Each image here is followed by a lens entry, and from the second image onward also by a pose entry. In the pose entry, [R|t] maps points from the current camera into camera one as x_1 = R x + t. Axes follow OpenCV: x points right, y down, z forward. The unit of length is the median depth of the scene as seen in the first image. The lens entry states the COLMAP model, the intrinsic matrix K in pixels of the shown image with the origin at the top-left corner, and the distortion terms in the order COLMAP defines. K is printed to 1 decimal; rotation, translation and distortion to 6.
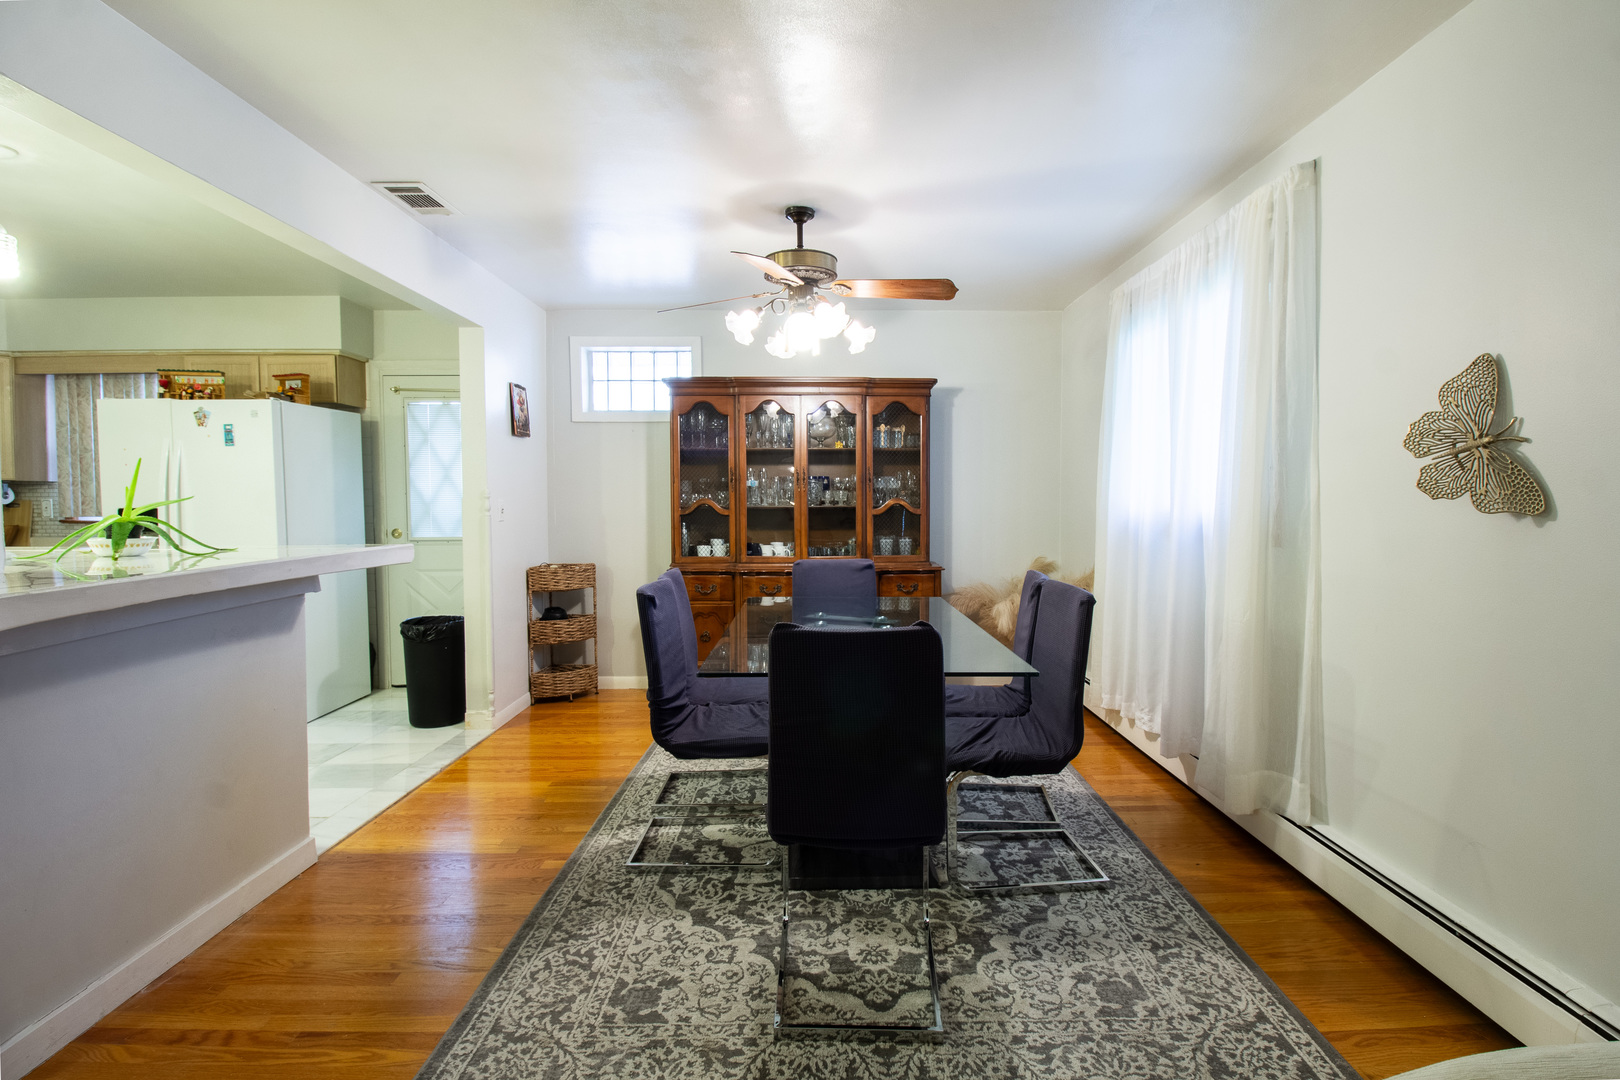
lens RADIAL K [[773.9, 0, 823.5], [0, 773.9, 533.4], [0, 0, 1]] dist [-0.005125, -0.010801]
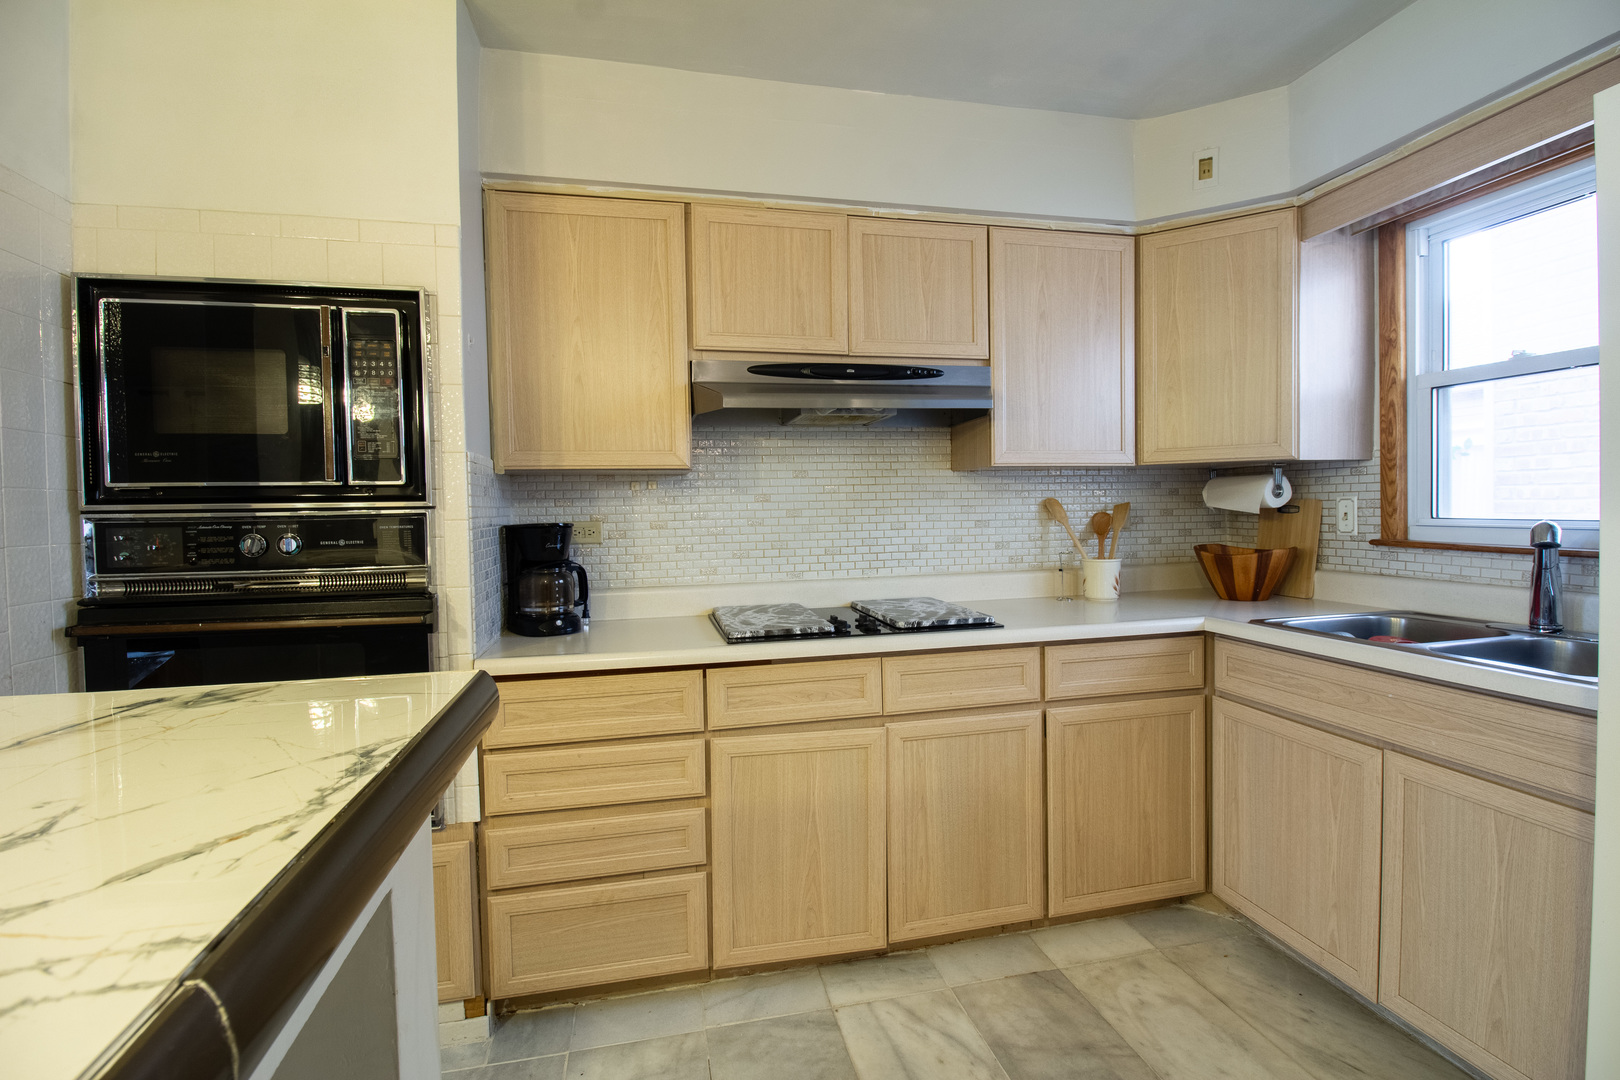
lens RADIAL K [[773.9, 0, 803.6], [0, 773.9, 532.7], [0, 0, 1]] dist [-0.005125, -0.010801]
pose [[0.205302, 0.024766, -0.978385, -1.088421], [-0.020129, 0.999575, 0.021079, -0.045342], [0.978492, 0.015366, 0.205713, 0.995457]]
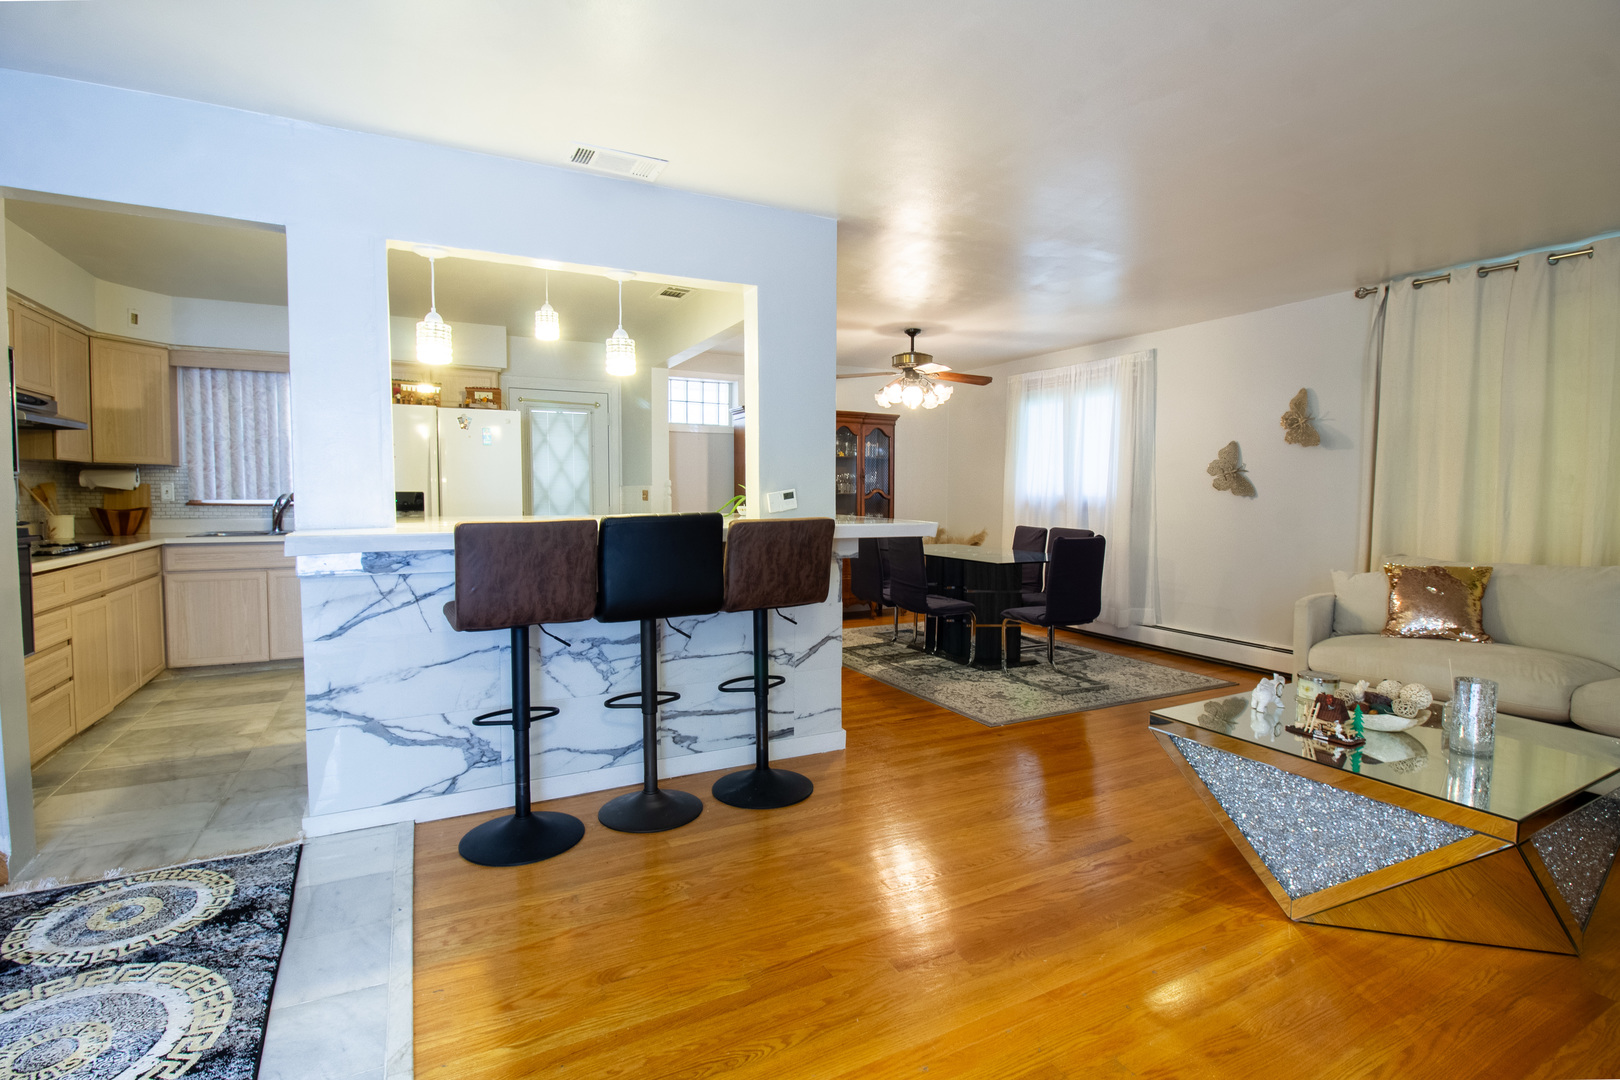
lens RADIAL K [[773.9, 0, 809.7], [0, 773.9, 535.4], [0, 0, 1]] dist [-0.005125, -0.010801]
pose [[0.896306, -0.019661, 0.443001, -1.252517], [0.012728, 0.999746, 0.018618, 0.033313], [-0.443254, -0.011049, 0.896328, -0.614439]]
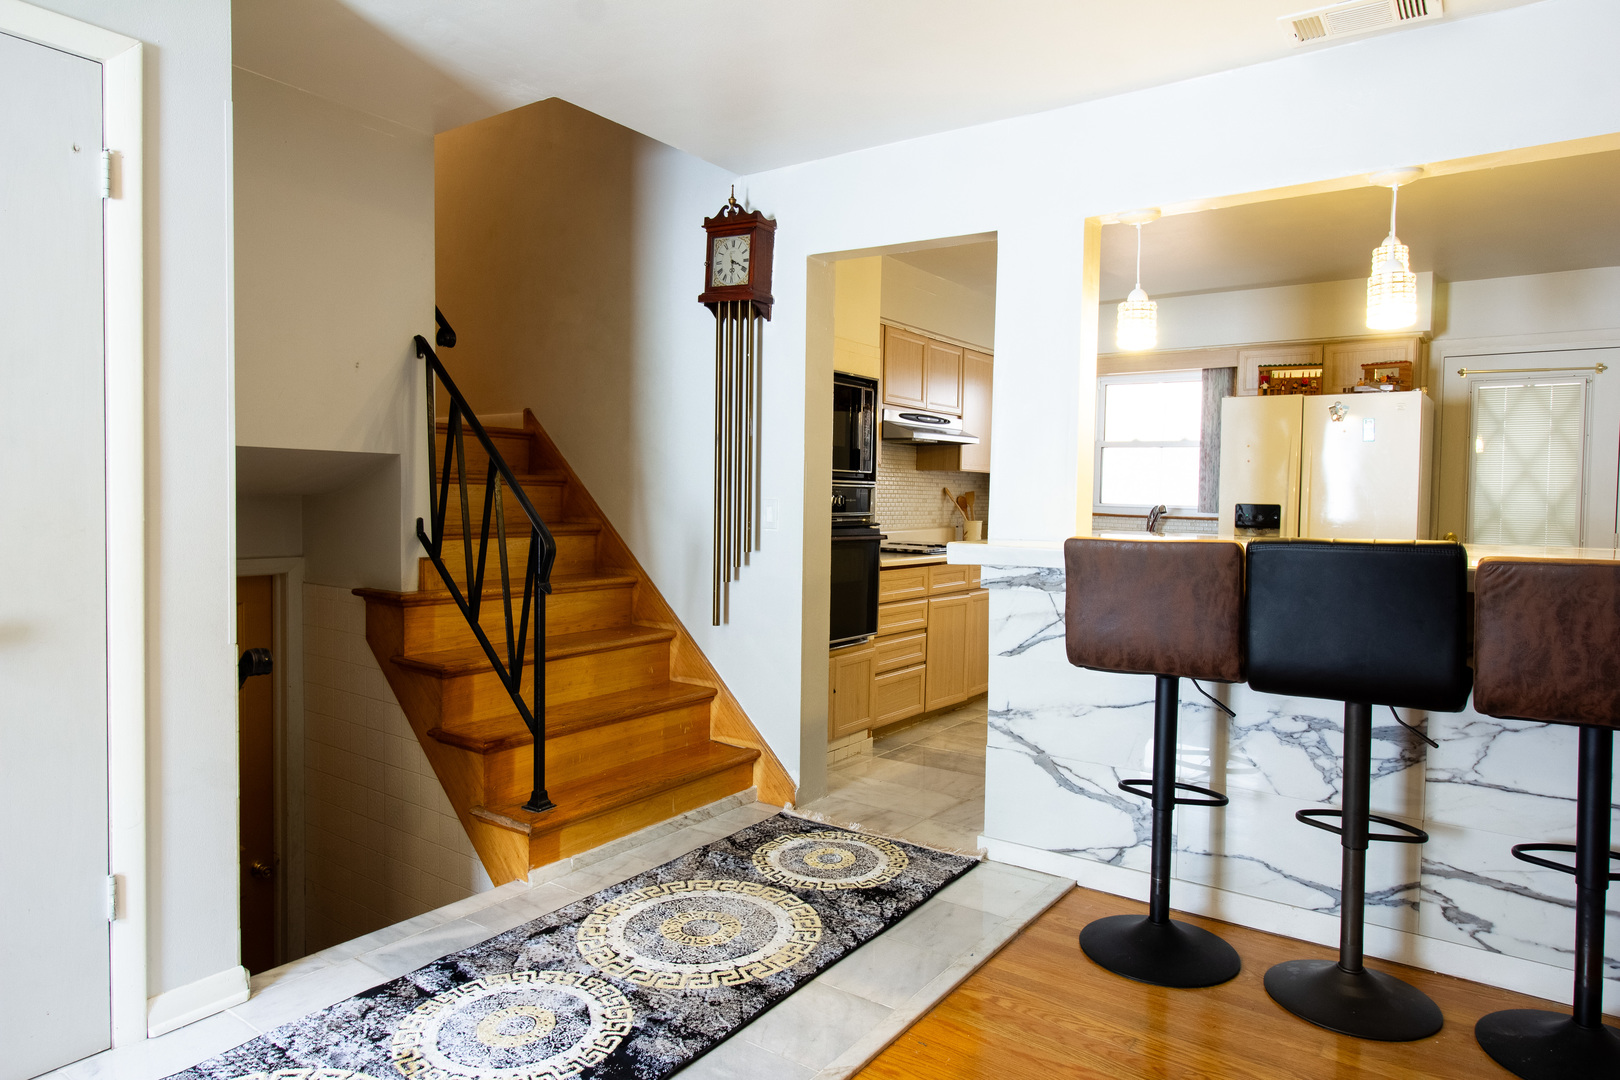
lens RADIAL K [[969.0, 0, 792.5], [0, 969.0, 529.0], [0, 0, 1]] dist [-0.023708, -0.005996]
pose [[0.782269, 0.034148, -0.622005, -0.854200], [-0.040728, 0.999164, 0.003632, 0.029272], [0.621609, 0.022492, 0.783005, -0.548139]]
